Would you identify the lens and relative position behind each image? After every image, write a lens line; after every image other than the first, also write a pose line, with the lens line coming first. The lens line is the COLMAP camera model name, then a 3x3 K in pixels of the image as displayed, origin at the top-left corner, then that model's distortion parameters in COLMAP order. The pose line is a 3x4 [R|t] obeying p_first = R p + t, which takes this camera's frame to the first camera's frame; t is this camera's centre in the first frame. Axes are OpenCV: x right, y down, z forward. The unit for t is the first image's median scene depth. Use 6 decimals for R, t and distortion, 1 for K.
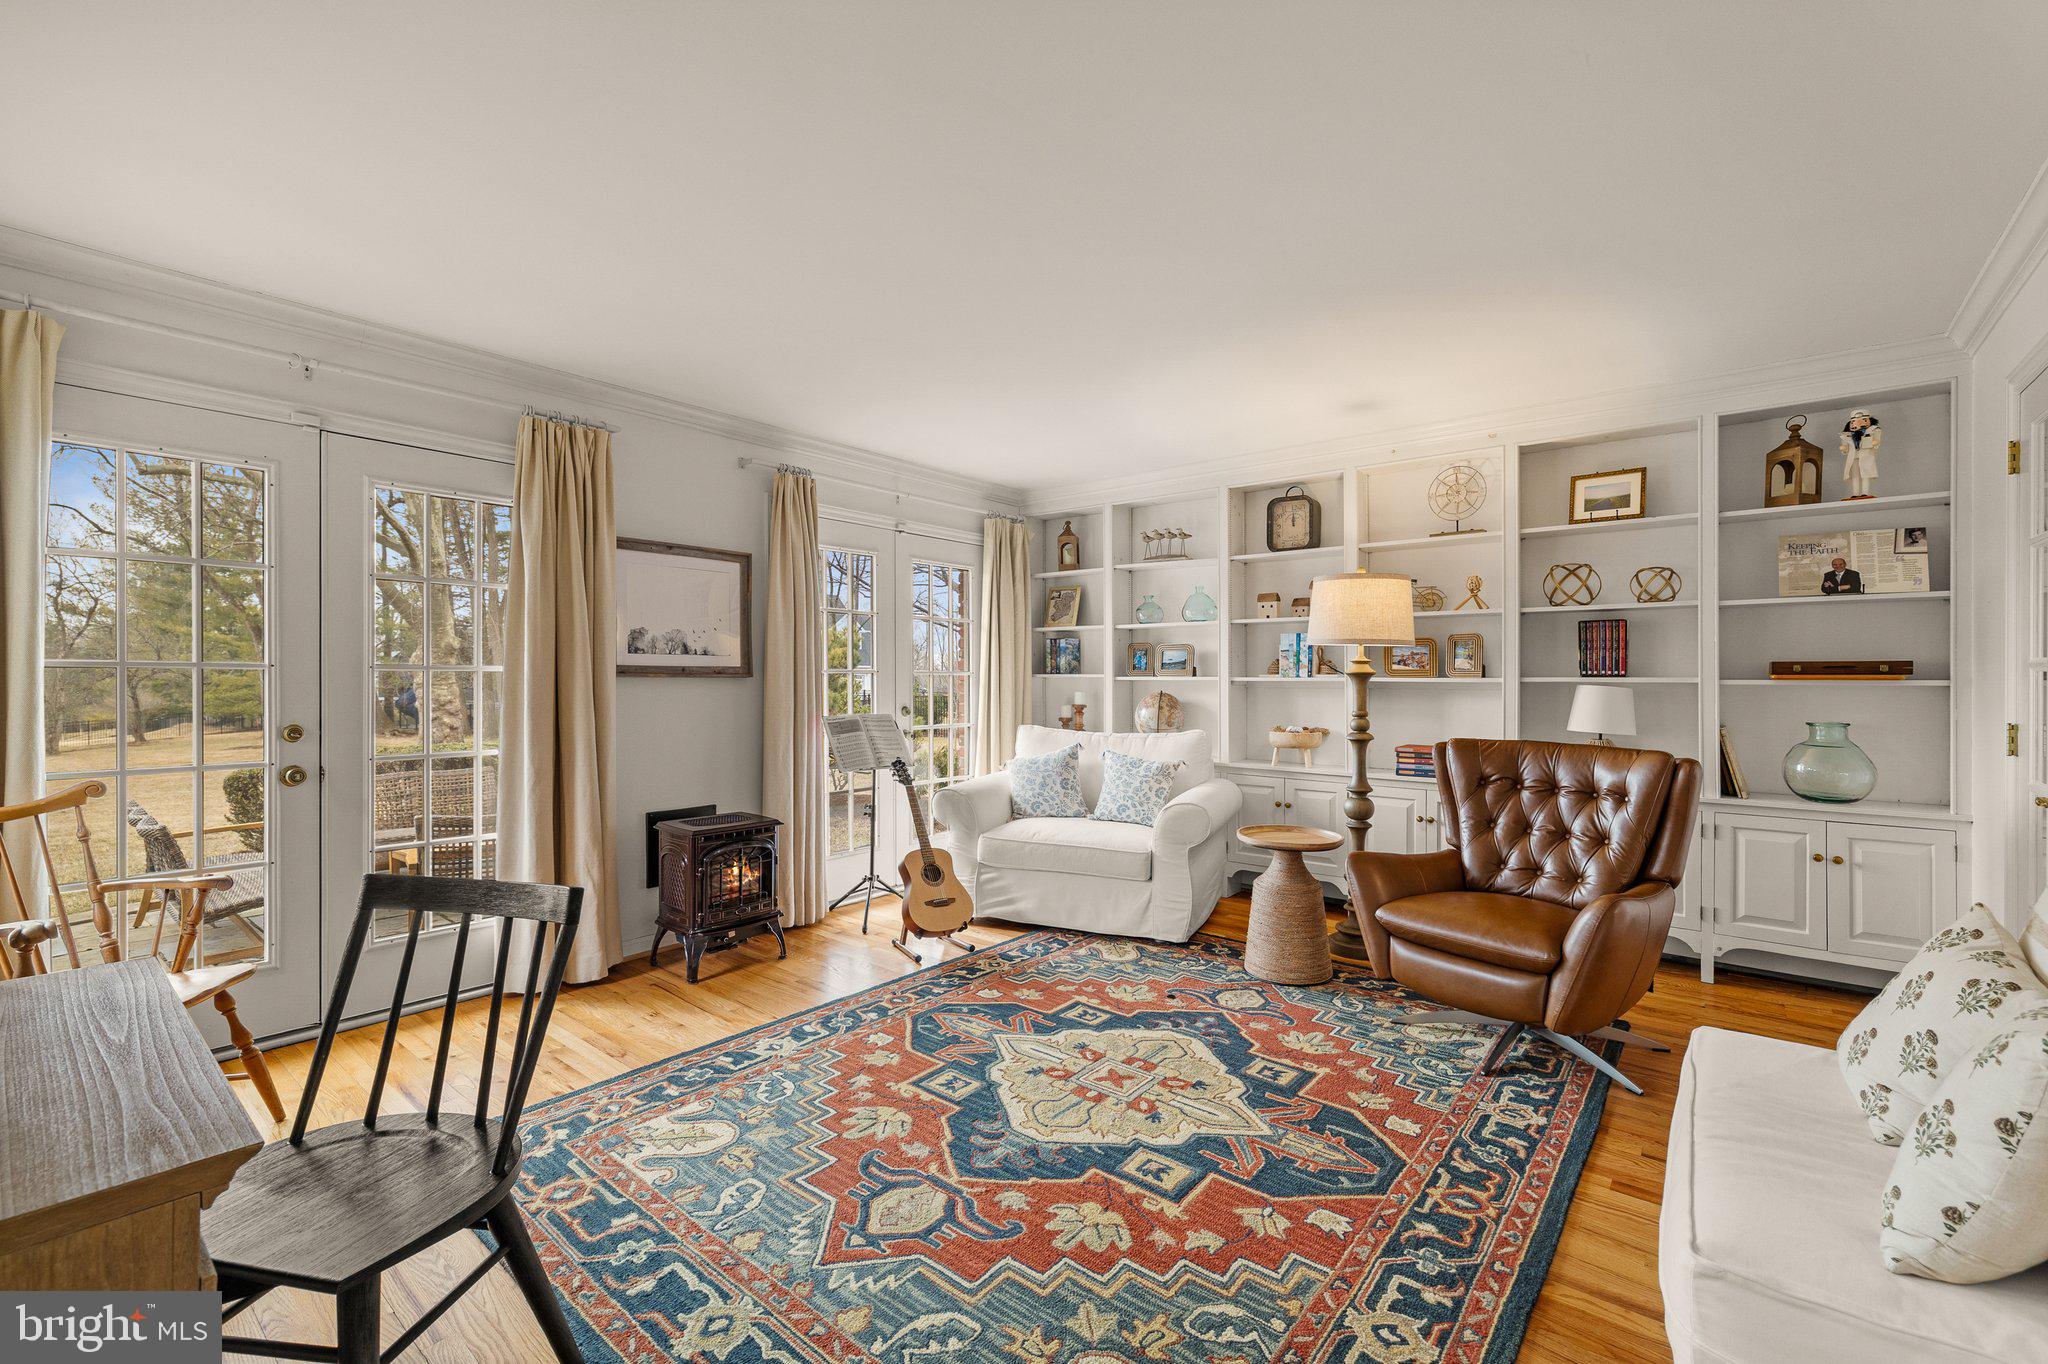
lens RADIAL K [[884.2, 0, 1021.7], [0, 884.2, 678.9], [0, 0, 1]] dist [0.001111, 0.000071]
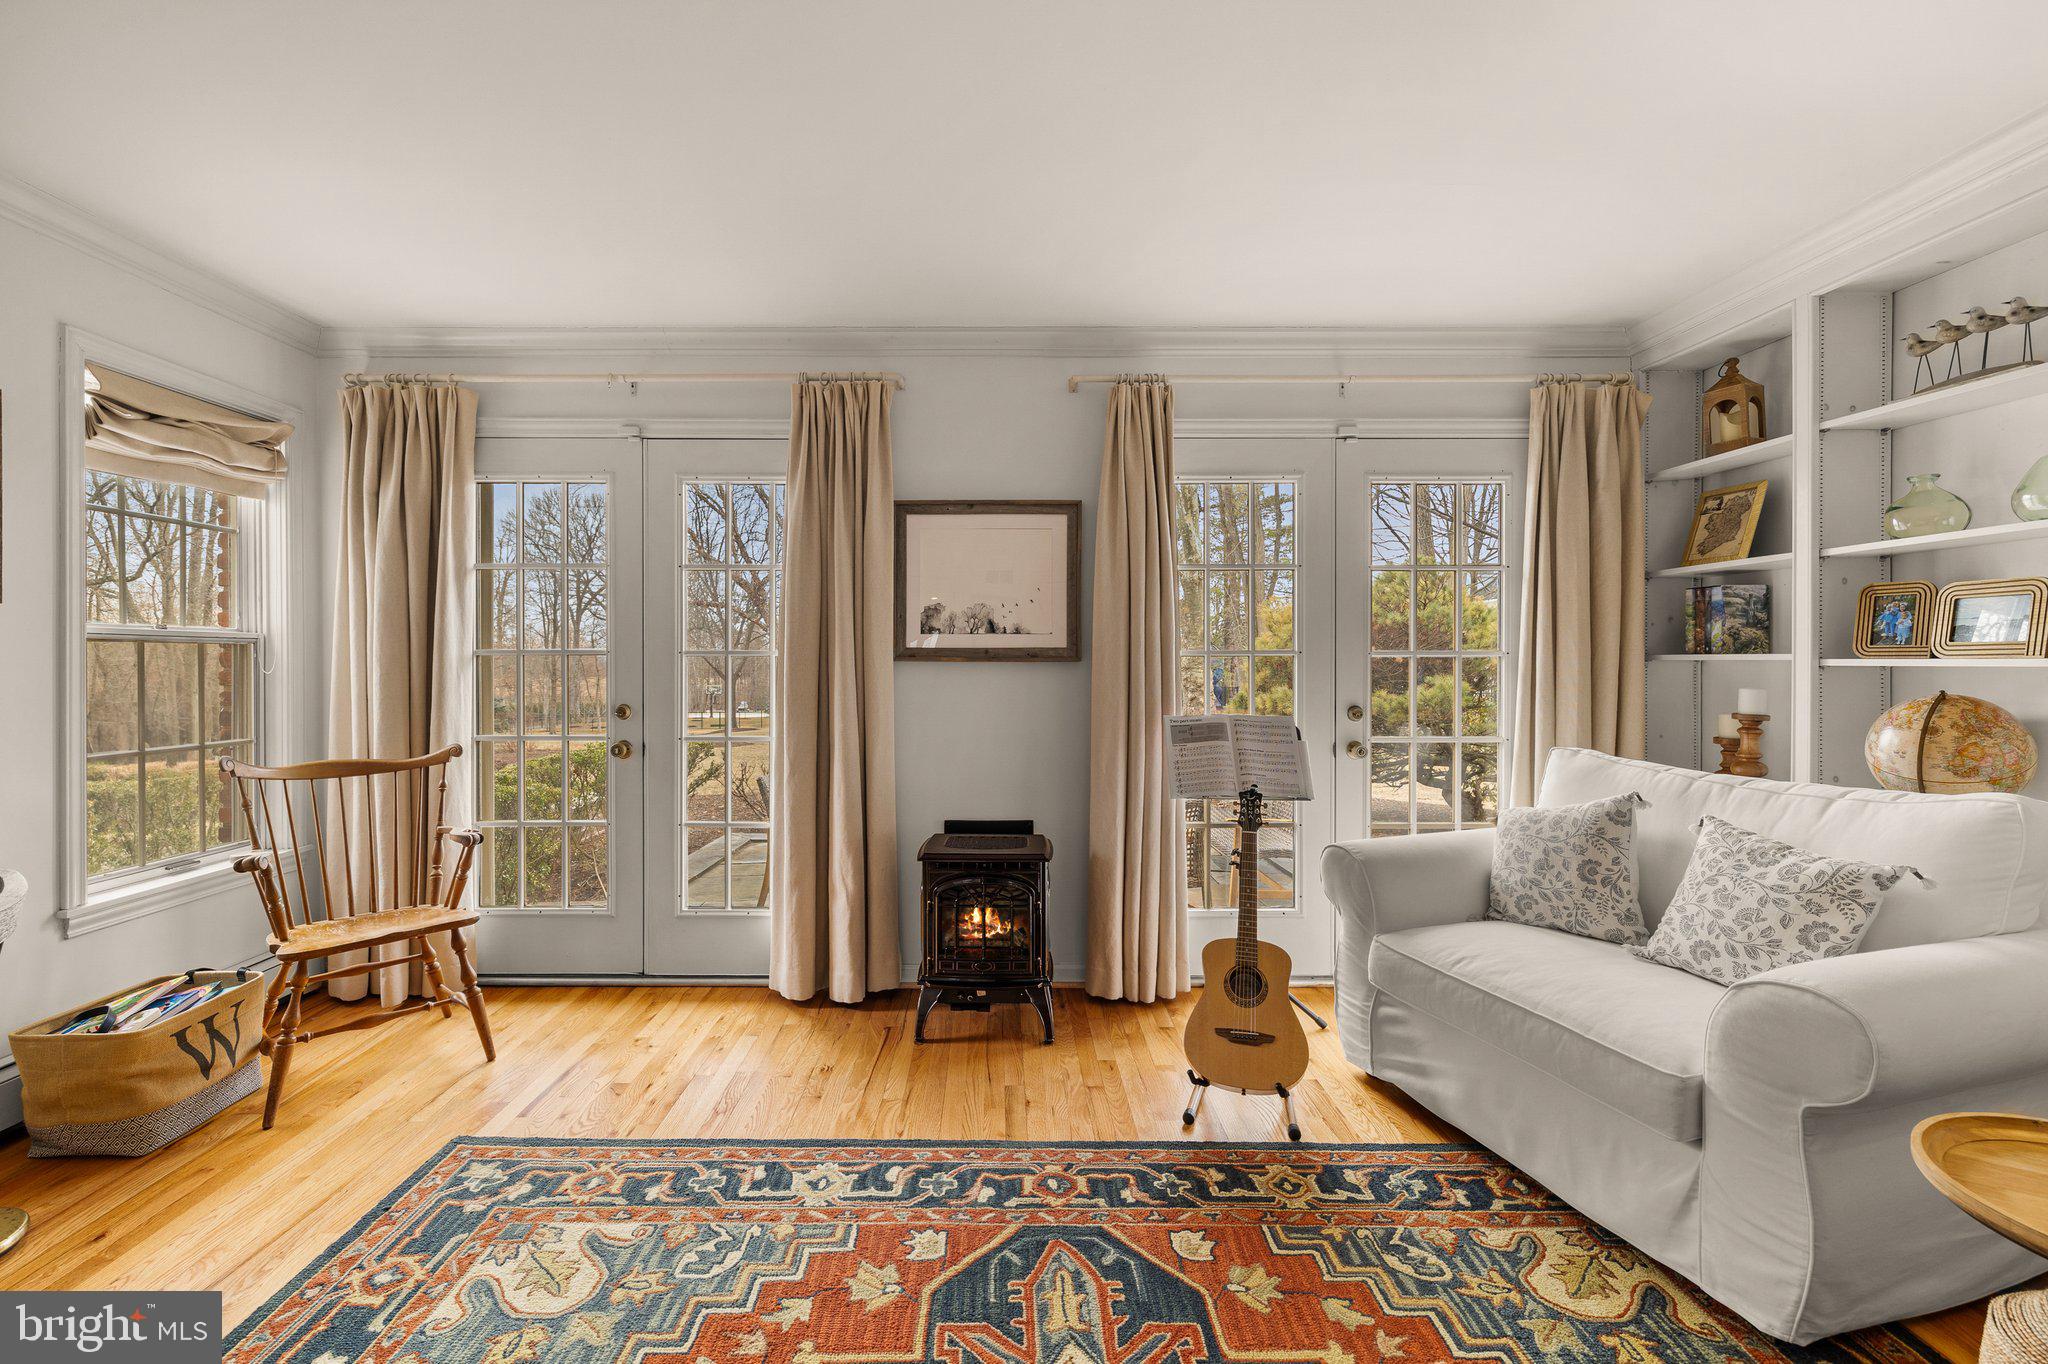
lens RADIAL K [[886.8, 0, 999.5], [0, 886.8, 667.2], [0, 0, 1]] dist [0.002154, 0.000432]
pose [[0.633095, 0.003383, -0.774067, 0.273785], [0.000182, 0.999990, 0.004519, -0.000143], [0.774074, -0.003001, 0.633087, 0.503695]]
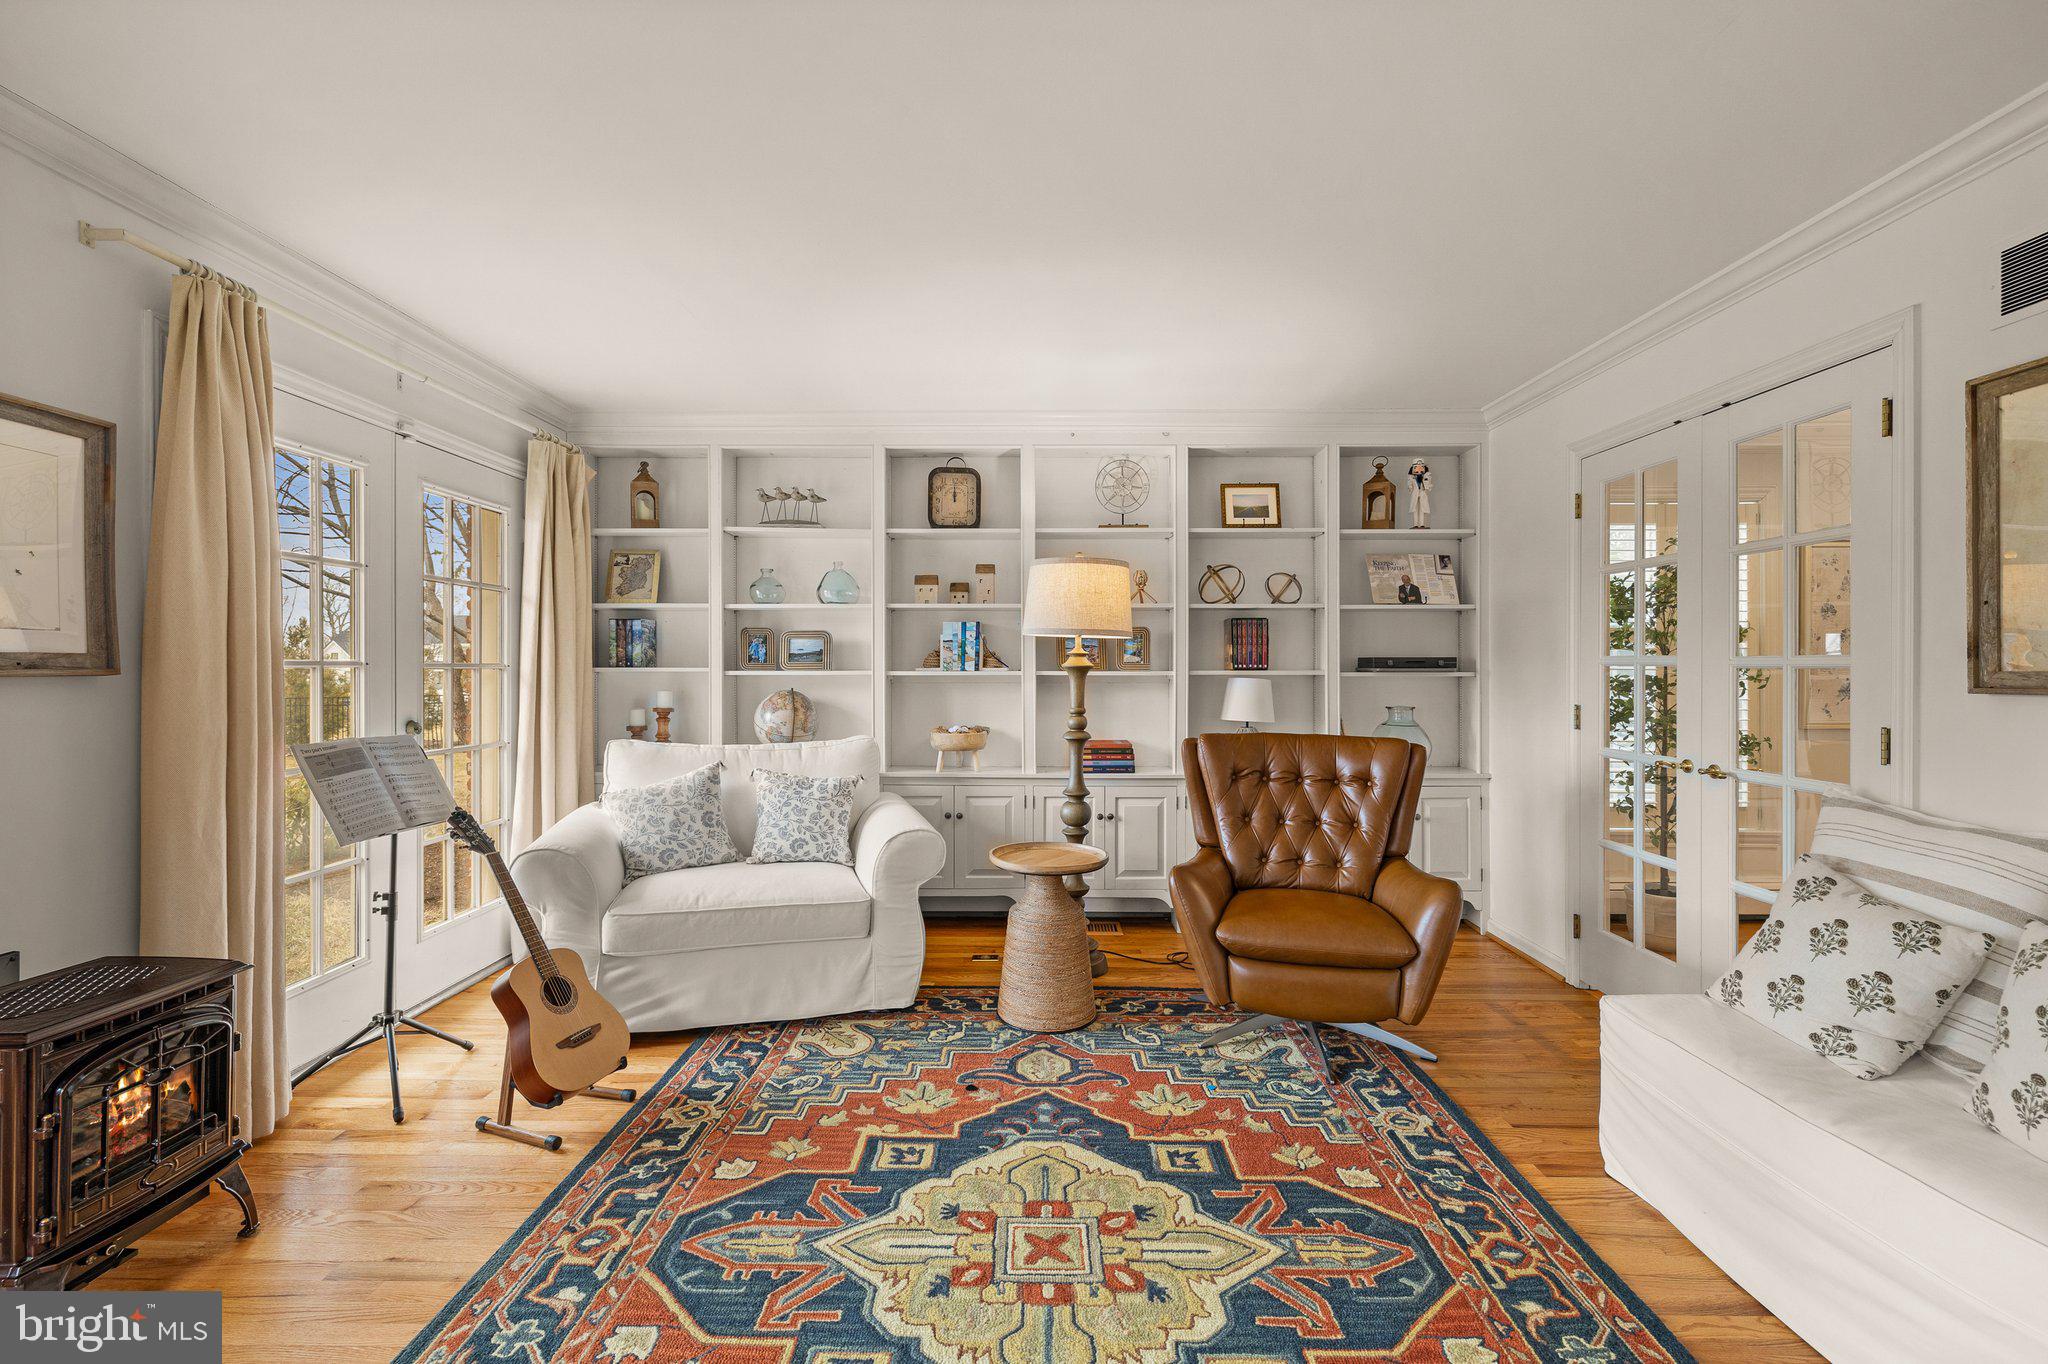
lens RADIAL K [[878.3, 0, 1028.1], [0, 878.3, 666.6], [0, 0, 1]] dist [0.000373, -0.000062]
pose [[0.775900, -0.000187, 0.630855, -0.242286], [0.003155, 0.999989, -0.003584, -0.003473], [-0.630847, 0.004771, 0.775892, 0.331752]]
